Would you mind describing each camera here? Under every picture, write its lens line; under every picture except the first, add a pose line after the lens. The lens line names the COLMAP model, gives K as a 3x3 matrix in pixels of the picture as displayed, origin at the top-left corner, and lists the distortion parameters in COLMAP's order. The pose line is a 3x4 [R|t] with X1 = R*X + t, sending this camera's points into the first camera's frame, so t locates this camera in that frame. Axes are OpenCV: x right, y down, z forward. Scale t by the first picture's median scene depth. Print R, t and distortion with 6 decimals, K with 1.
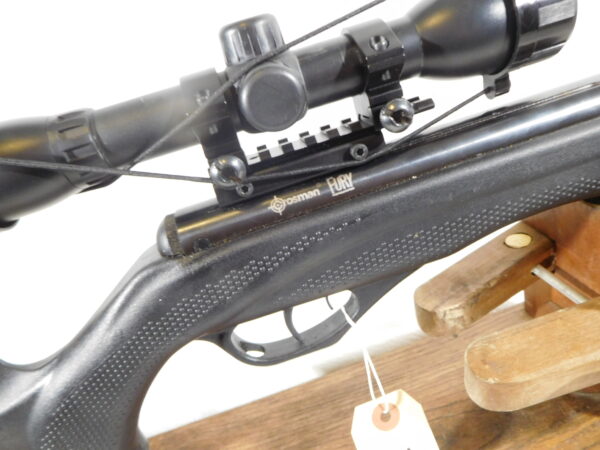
lens RADIAL K [[435.0, 0, 300.0], [0, 435.0, 225.0], [0, 0, 1]] dist [-0.035727, -0.000738]
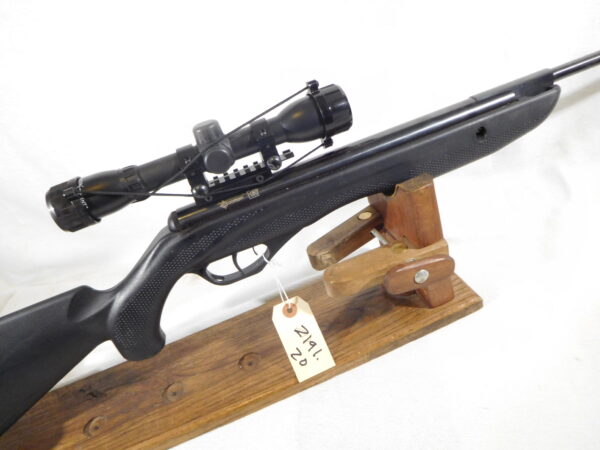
lens RADIAL K [[435.0, 0, 300.0], [0, 435.0, 225.0], [0, 0, 1]] dist [-0.035727, -0.000738]
pose [[0.996731, -0.053395, 0.060634, 0.185996], [0.051631, 0.998206, 0.030305, 0.008942], [-0.062144, -0.027075, 0.997700, -1.173139]]
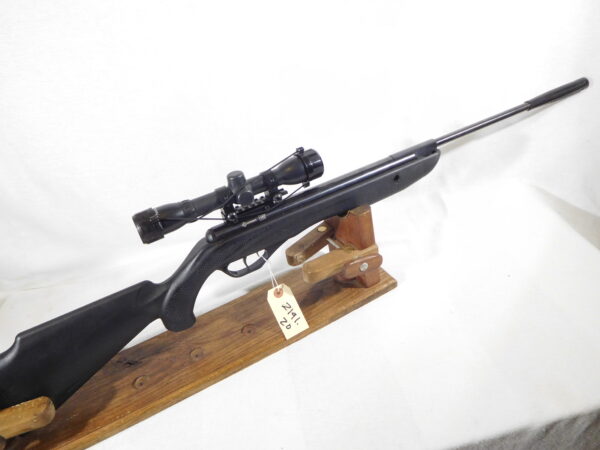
lens RADIAL K [[439.7, 0, 300.0], [0, 439.7, 225.0], [0, 0, 1]] dist [-0.062265, -0.003270]
pose [[0.956748, -0.062732, 0.284074, -0.595994], [0.054926, 0.997864, 0.035372, -0.136189], [-0.285686, -0.018240, 0.958150, -2.346916]]
